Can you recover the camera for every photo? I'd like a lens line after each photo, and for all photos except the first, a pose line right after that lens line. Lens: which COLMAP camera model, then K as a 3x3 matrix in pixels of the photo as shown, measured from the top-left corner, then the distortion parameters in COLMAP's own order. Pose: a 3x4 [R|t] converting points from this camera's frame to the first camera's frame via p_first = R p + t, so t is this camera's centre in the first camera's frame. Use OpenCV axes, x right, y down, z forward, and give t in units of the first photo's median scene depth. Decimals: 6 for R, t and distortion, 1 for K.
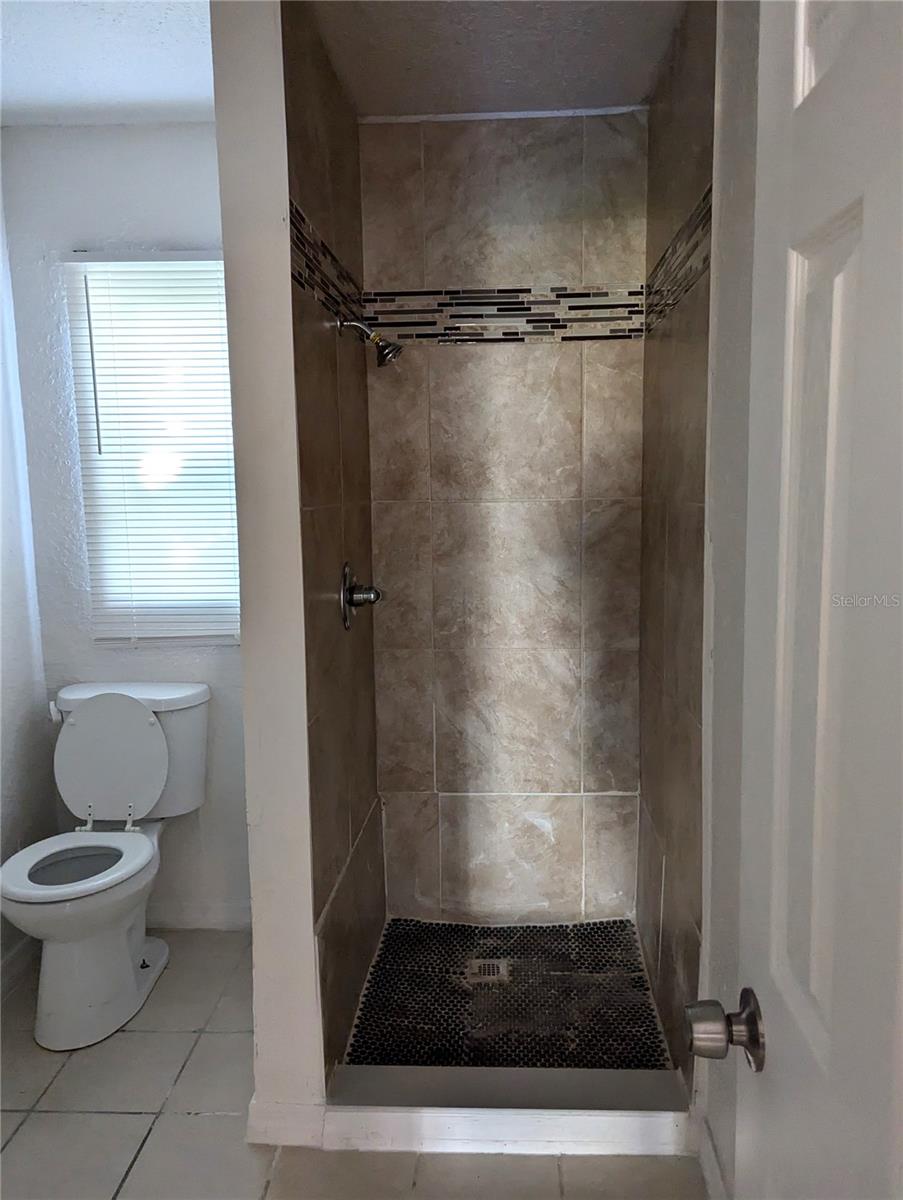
lens RADIAL K [[879.6, 0, 475.0], [0, 879.6, 617.0], [0, 0, 1]] dist [0.067980, -0.069914]
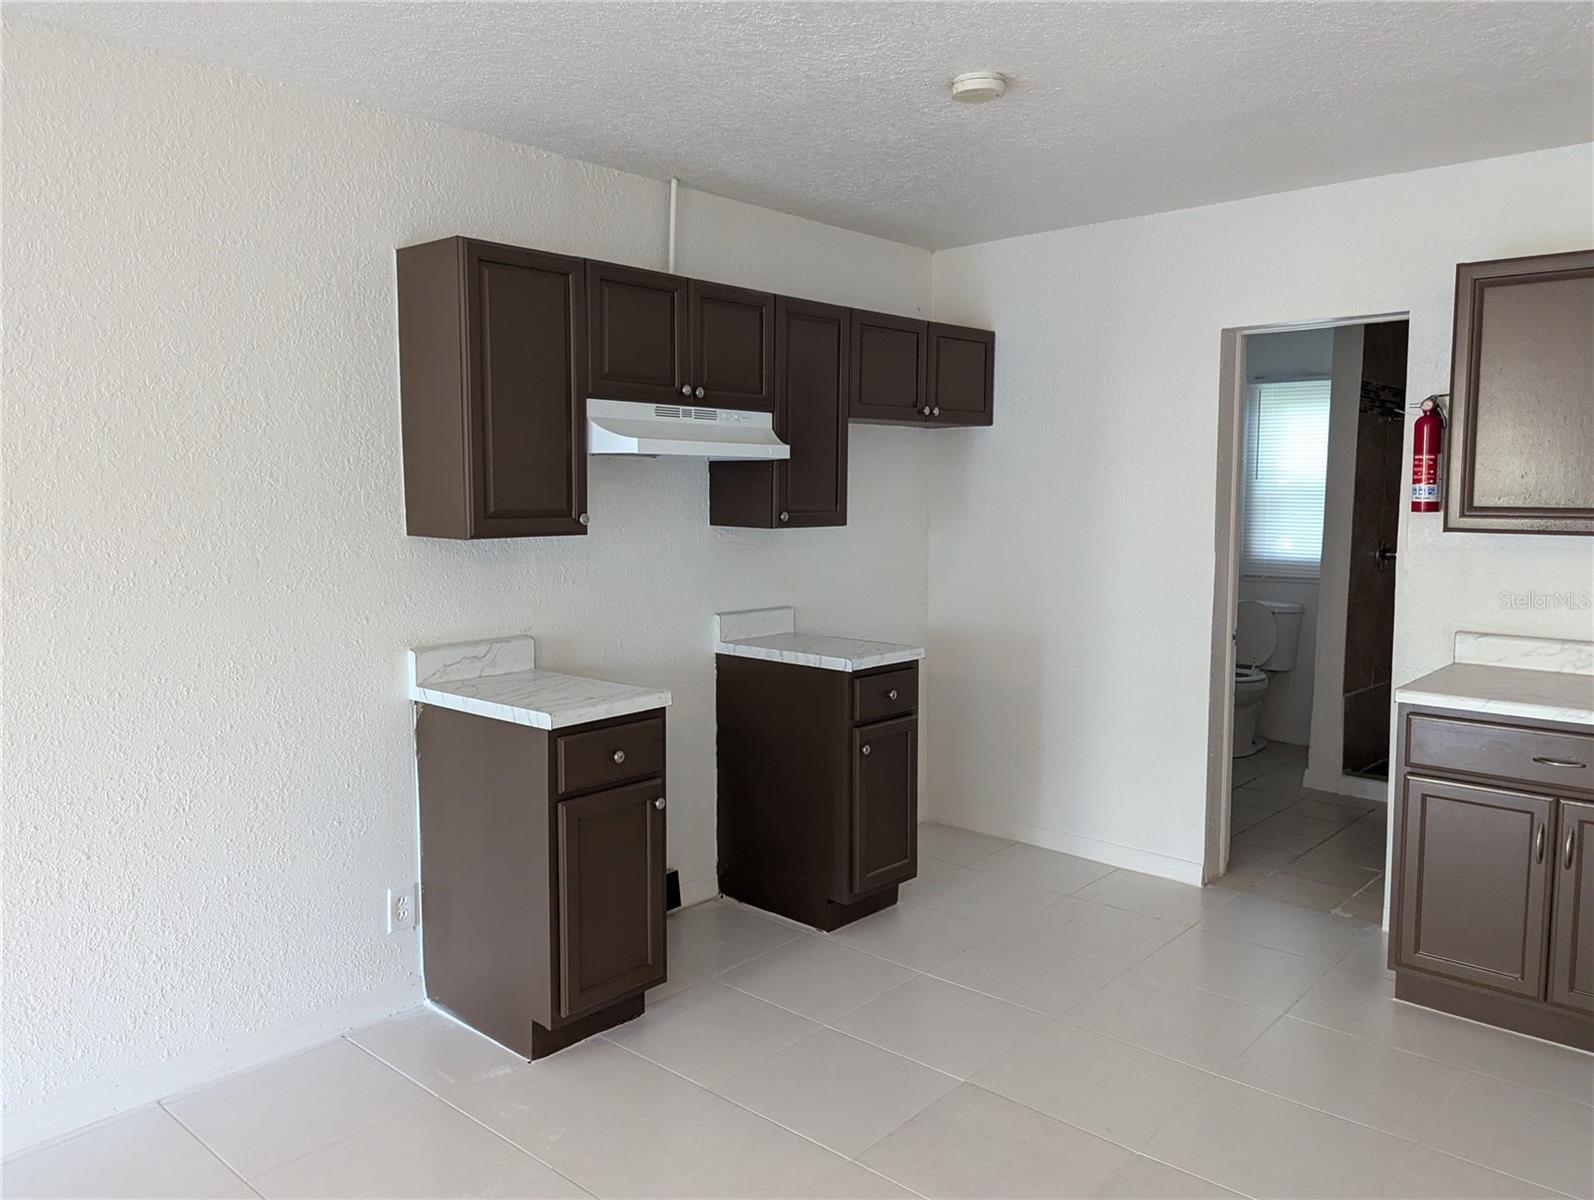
lens RADIAL K [[1177.3, 0, 797.0], [0, 1177.3, 600.0], [0, 0, 1]] dist [0.066846, -0.060824]
pose [[0.775287, 0.080071, -0.626513, 0.241444], [-0.104262, 0.994548, -0.001912, 0.102344], [0.622945, 0.066804, 0.779408, -0.870540]]
